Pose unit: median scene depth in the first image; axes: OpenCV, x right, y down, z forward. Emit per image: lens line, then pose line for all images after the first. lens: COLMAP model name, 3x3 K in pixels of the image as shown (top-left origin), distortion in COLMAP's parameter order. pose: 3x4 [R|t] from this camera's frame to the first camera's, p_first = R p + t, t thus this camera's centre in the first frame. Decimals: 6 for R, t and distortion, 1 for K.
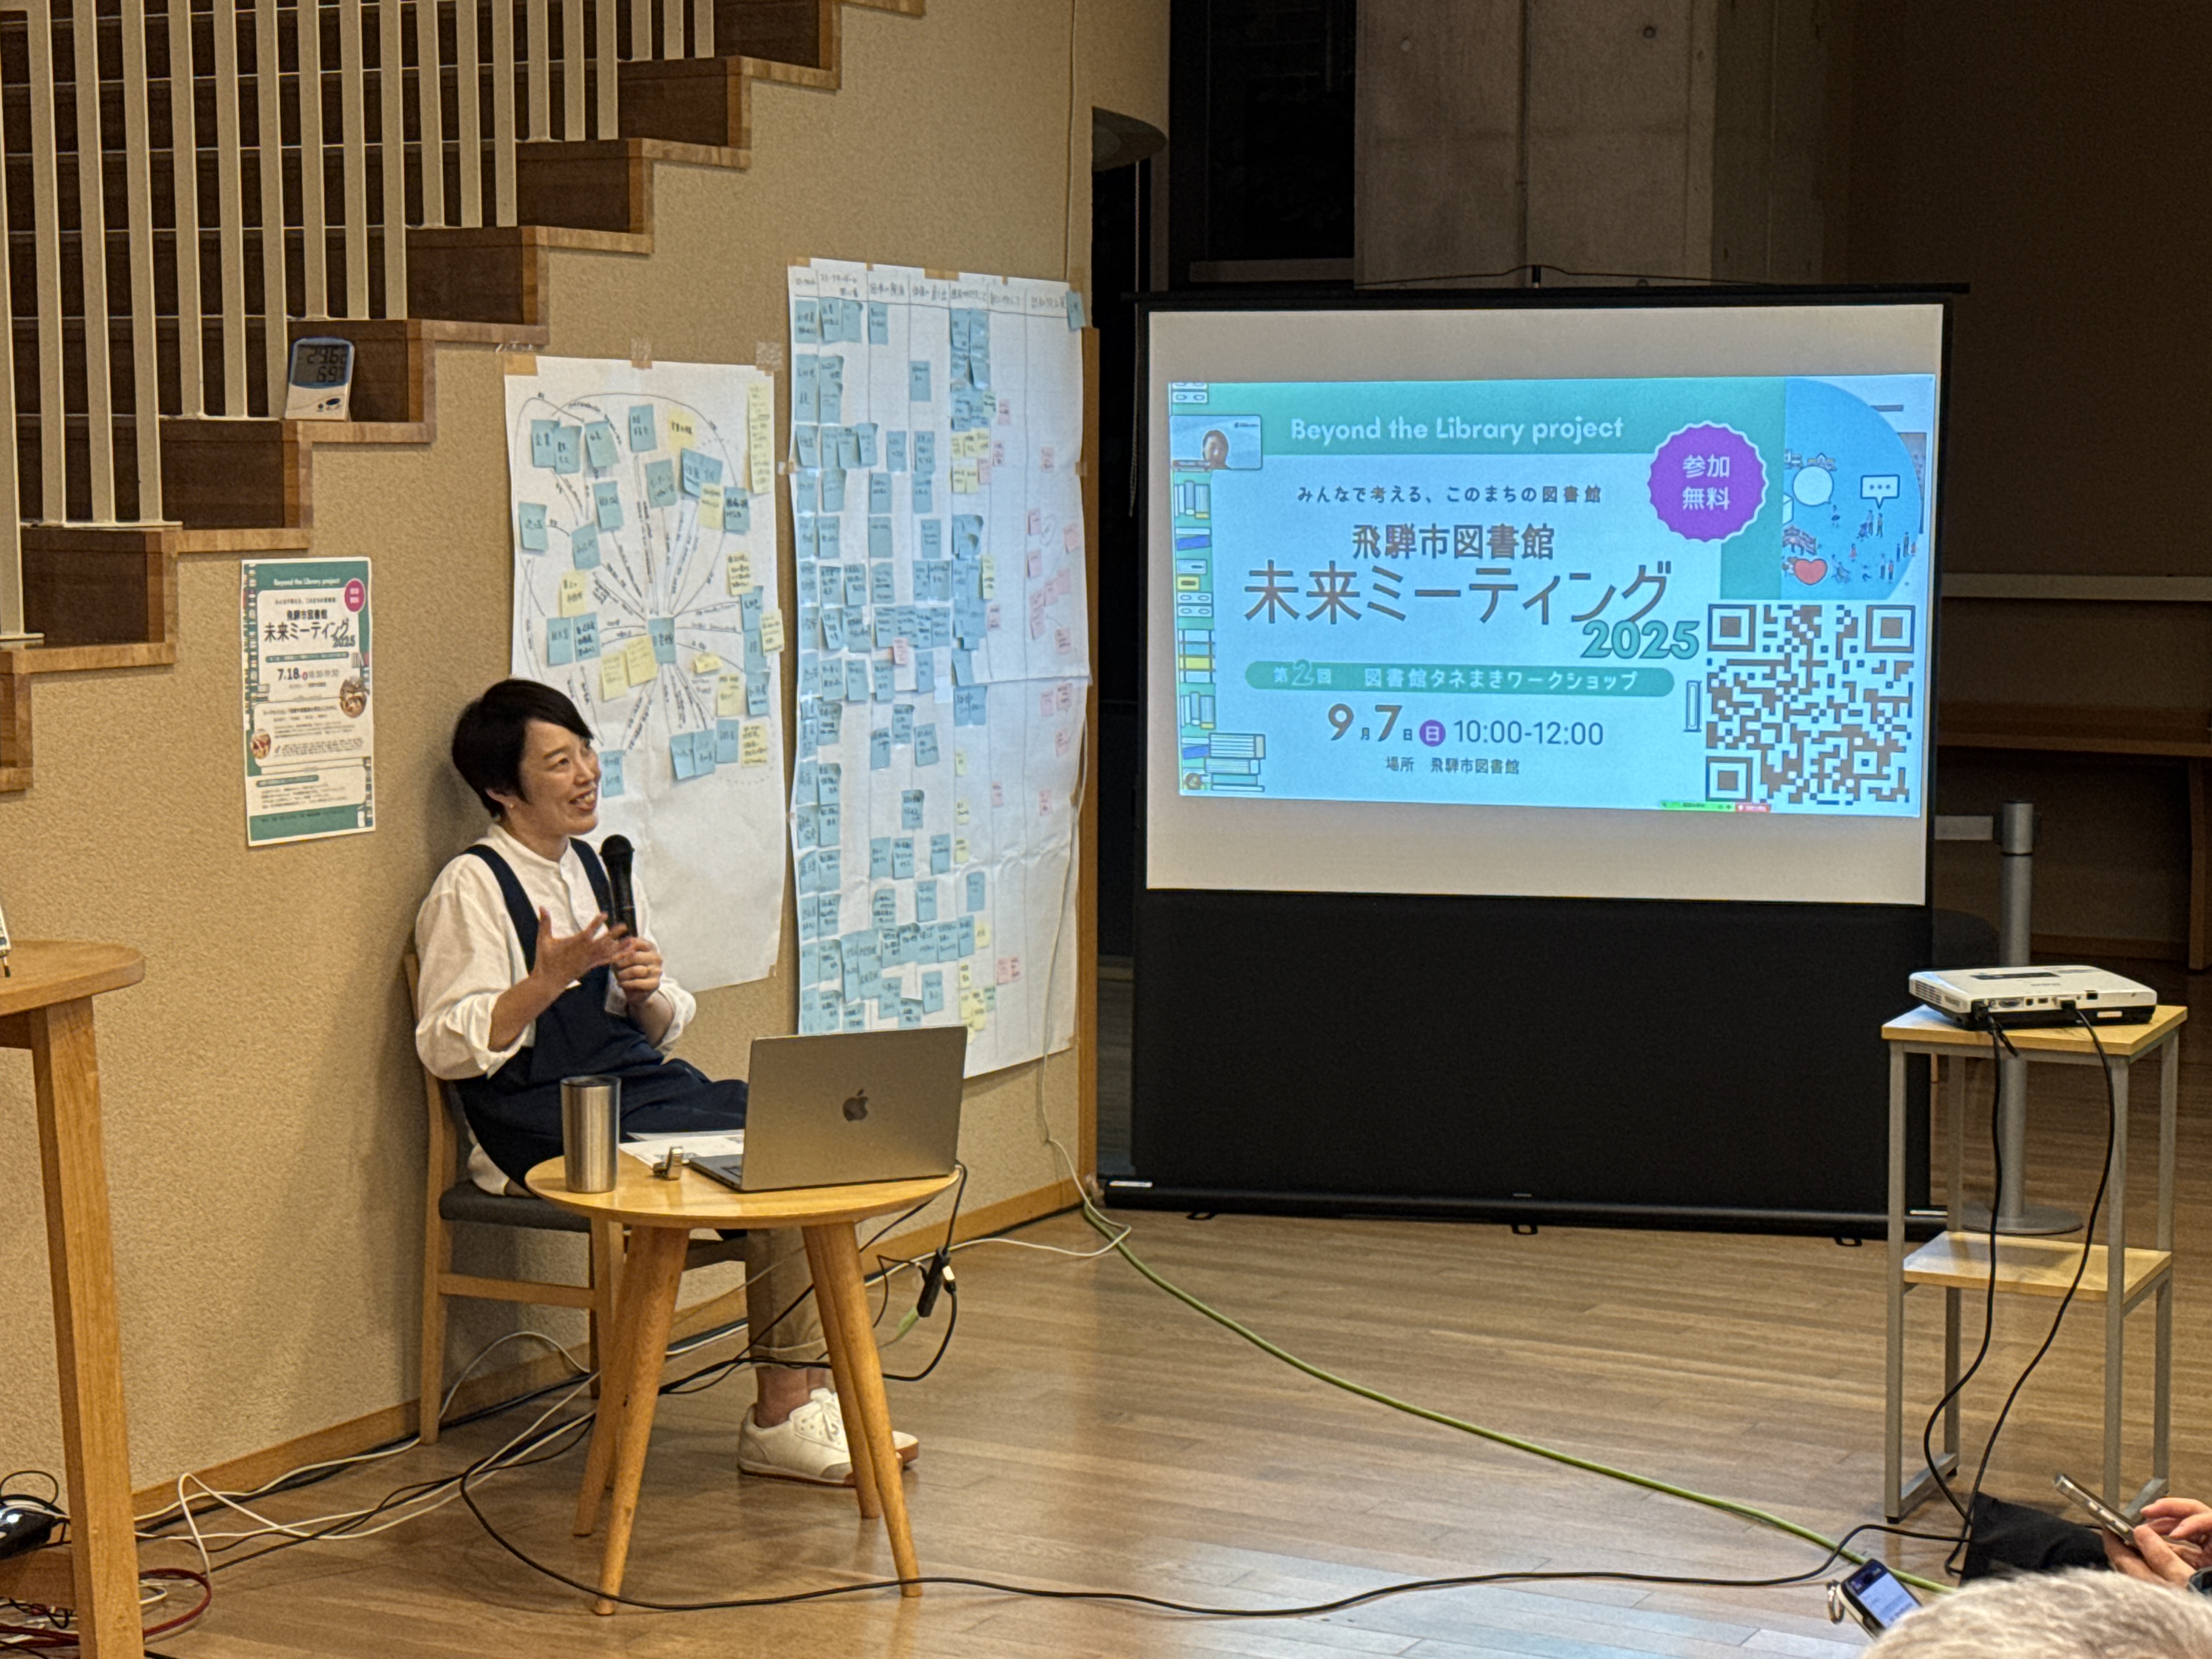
lens RADIAL K [[4044.6, 0, 1106.0], [0, 4044.6, 829.5], [0, 0, 1]] dist [0.192071, -0.112740]
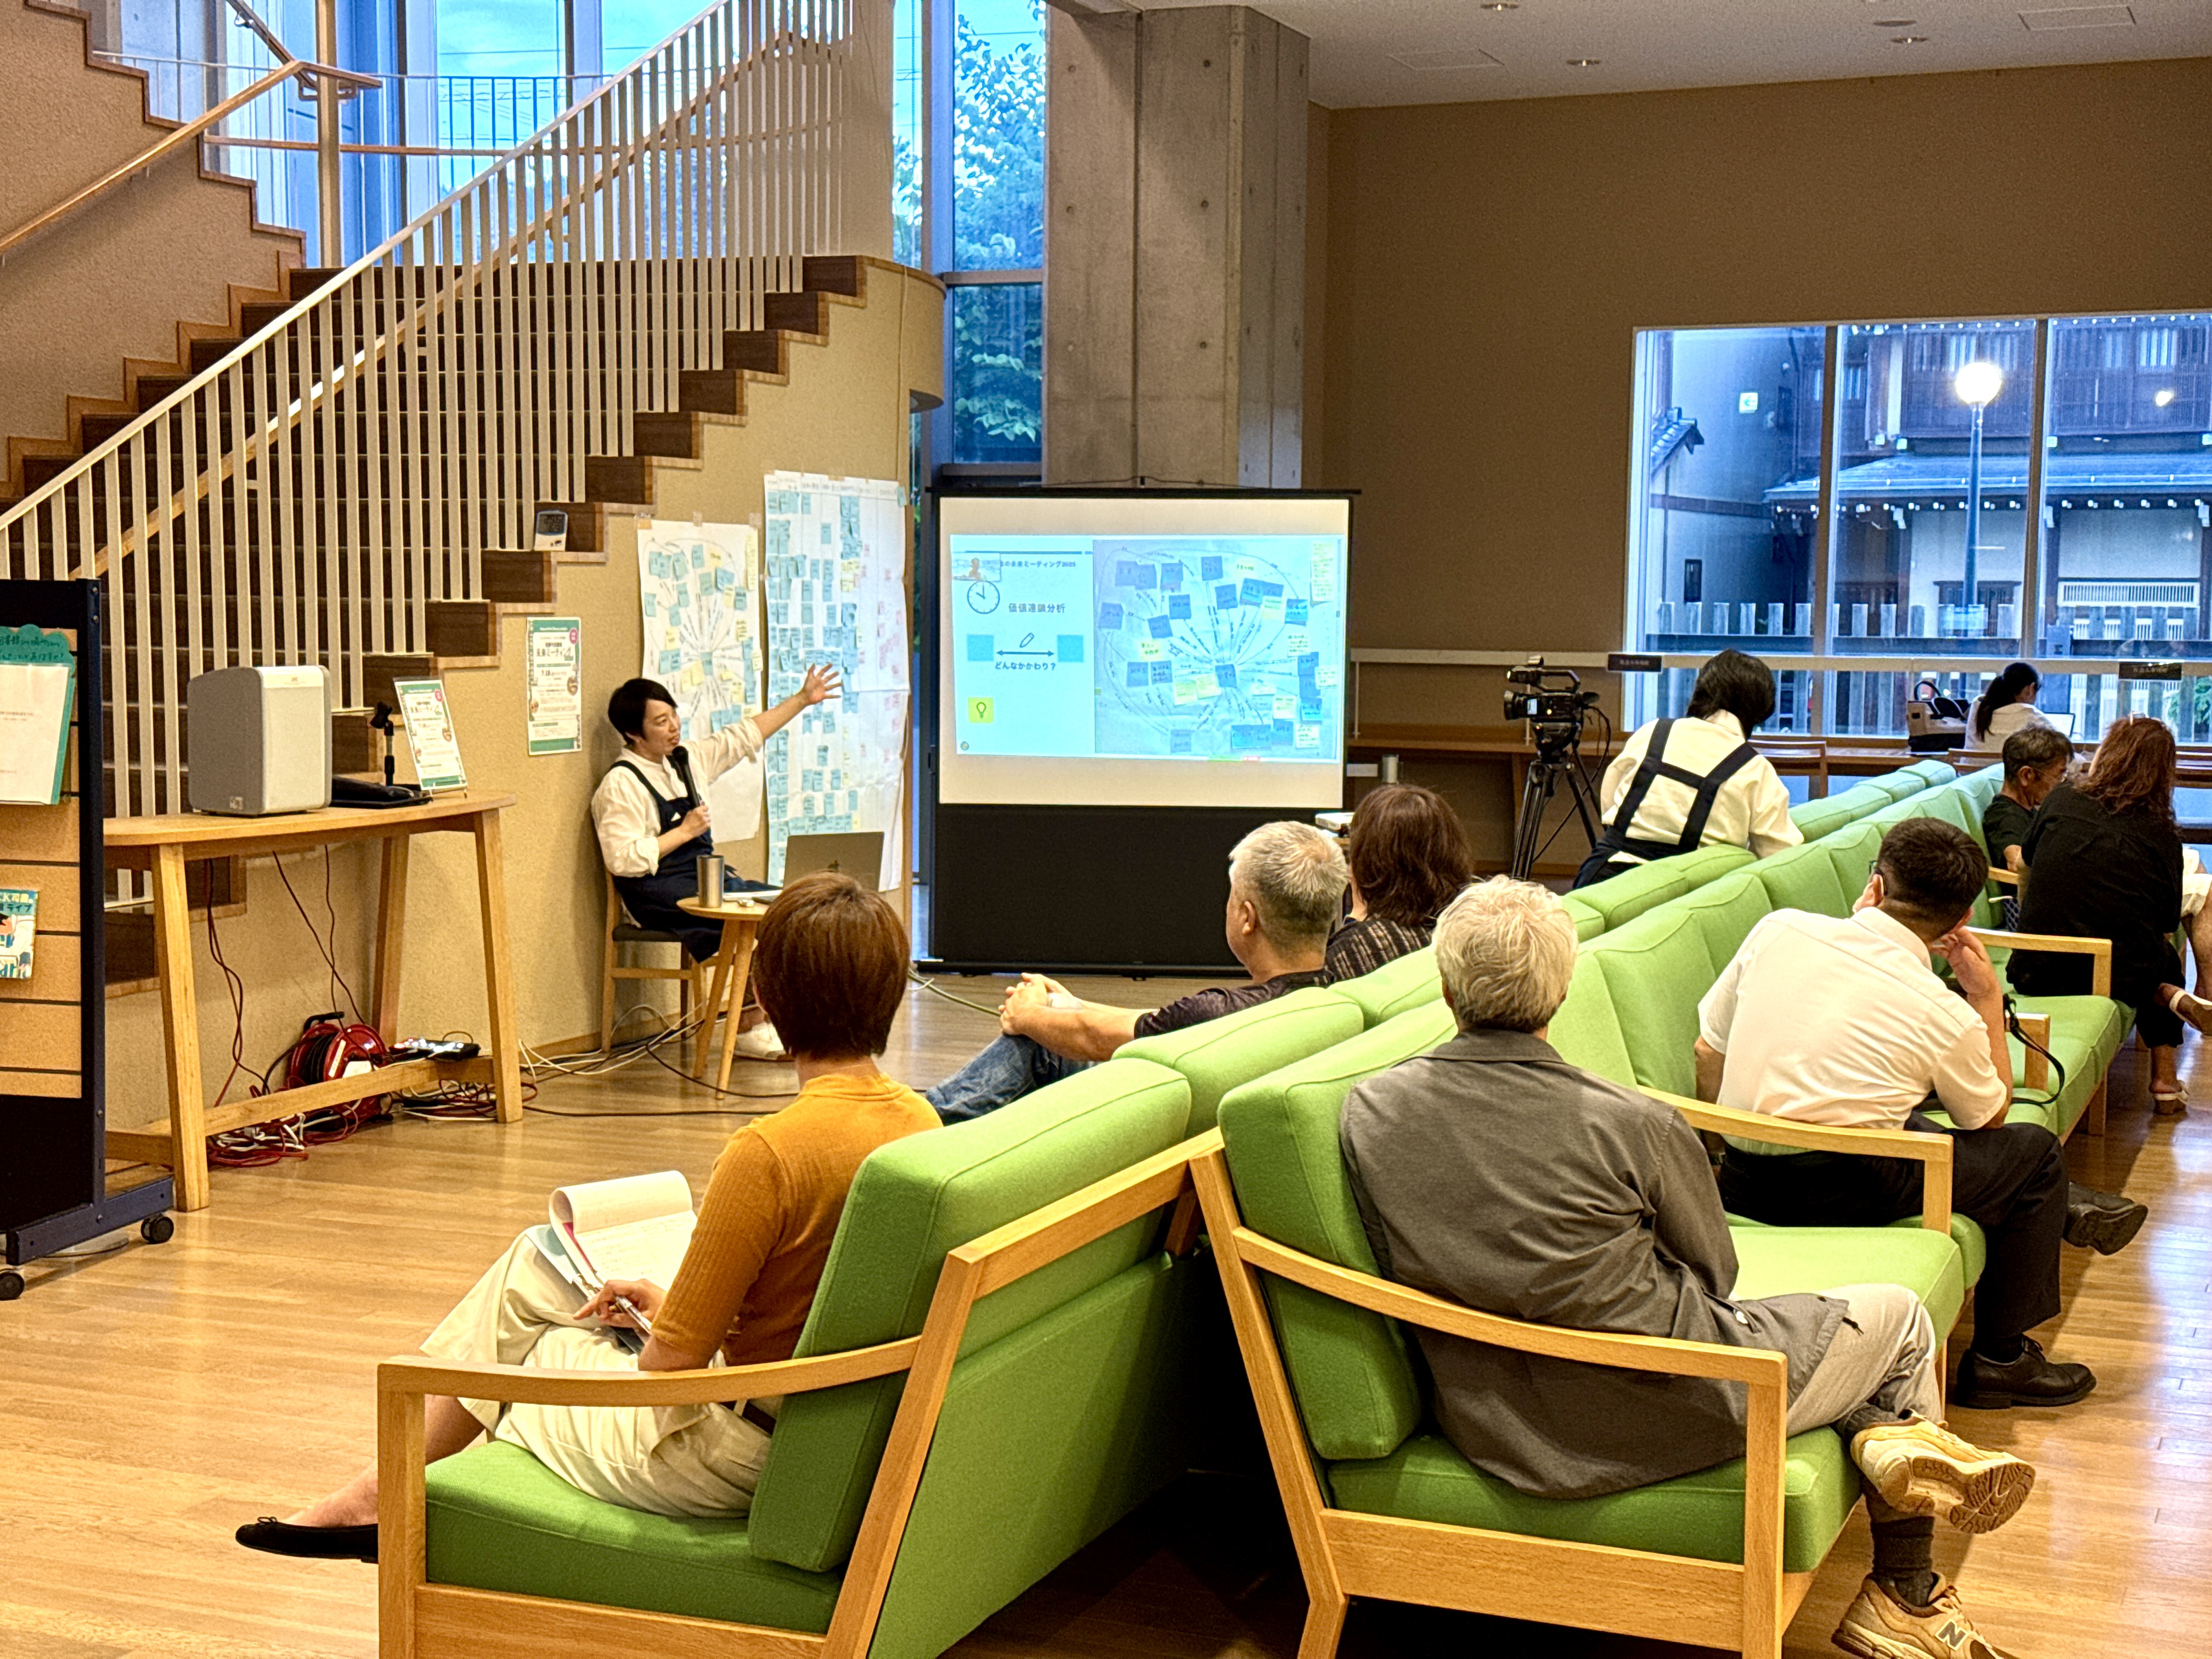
lens RADIAL K [[3090.0, 0, 1106.0], [0, 3090.0, 829.5], [0, 0, 1]] dist [0.201407, 0.009041]
pose [[0.995624, -0.001408, 0.093443, -0.055221], [0.002652, 0.999910, -0.013185, 0.053911], [-0.093416, 0.013375, 0.995537, -0.515226]]
